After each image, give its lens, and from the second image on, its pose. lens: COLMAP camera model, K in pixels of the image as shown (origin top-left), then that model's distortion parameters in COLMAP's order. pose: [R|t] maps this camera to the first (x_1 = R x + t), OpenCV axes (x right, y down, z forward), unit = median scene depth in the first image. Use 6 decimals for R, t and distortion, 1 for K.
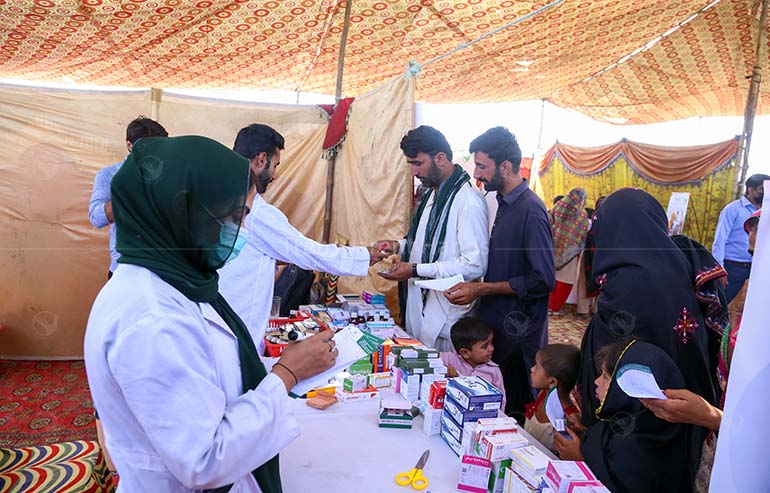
lens RADIAL K [[533.6, 0, 380.8], [0, 533.6, 252.0], [0, 0, 1]] dist [-0.067465, 0.003235]
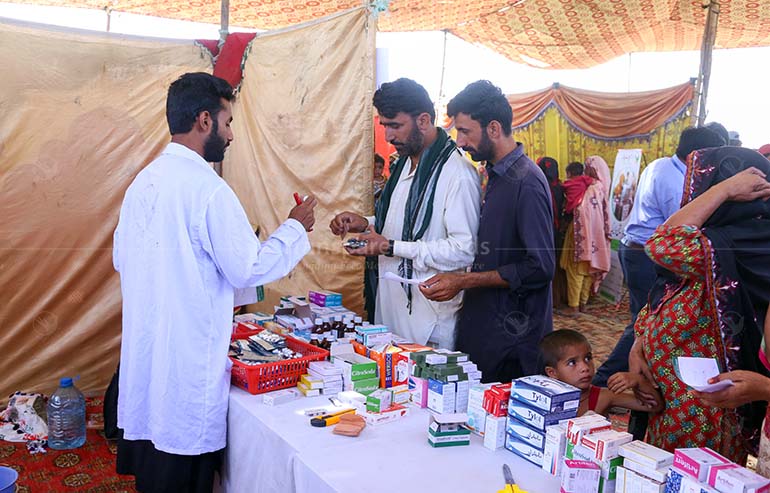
lens RADIAL K [[740.8, 0, 383.3], [0, 740.8, 250.7], [0, 0, 1]] dist [0.040410, 0.000000]
pose [[0.963768, -0.054149, 0.261186, -0.157579], [0.048873, 0.998449, 0.026659, -0.006764], [-0.262225, -0.012928, 0.964920, -0.047888]]
